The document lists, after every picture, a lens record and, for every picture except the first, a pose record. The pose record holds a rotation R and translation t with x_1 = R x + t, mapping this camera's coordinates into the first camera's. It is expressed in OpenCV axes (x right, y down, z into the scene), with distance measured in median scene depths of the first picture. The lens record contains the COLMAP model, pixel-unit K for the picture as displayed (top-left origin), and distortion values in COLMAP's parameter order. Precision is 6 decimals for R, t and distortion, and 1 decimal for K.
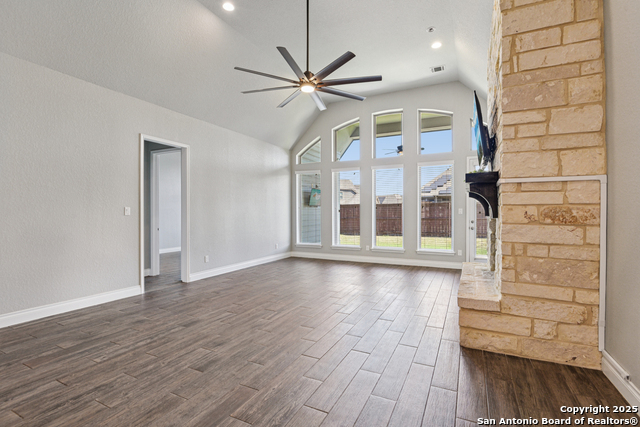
lens RADIAL K [[302.6, 0, 319.7], [0, 302.6, 214.8], [0, 0, 1]] dist [-0.014822, -0.001593]
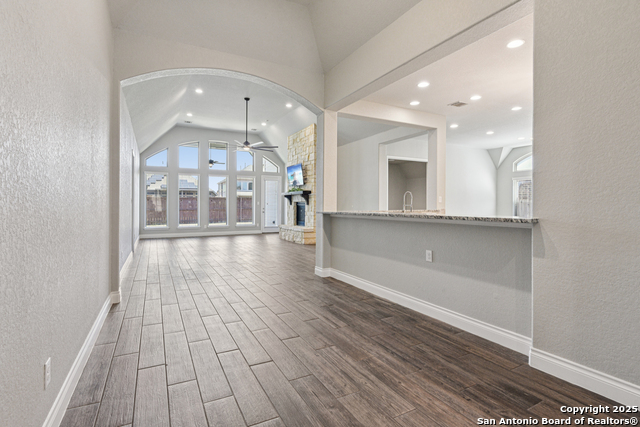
lens RADIAL K [[302.6, 0, 316.2], [0, 302.6, 199.4], [0, 0, 1]] dist [-0.014822, -0.001593]
pose [[0.580434, 0.018592, 0.814095, -1.674162], [0.006496, 0.999602, -0.027460, 0.035926], [-0.814281, 0.021226, 0.580082, -0.781059]]
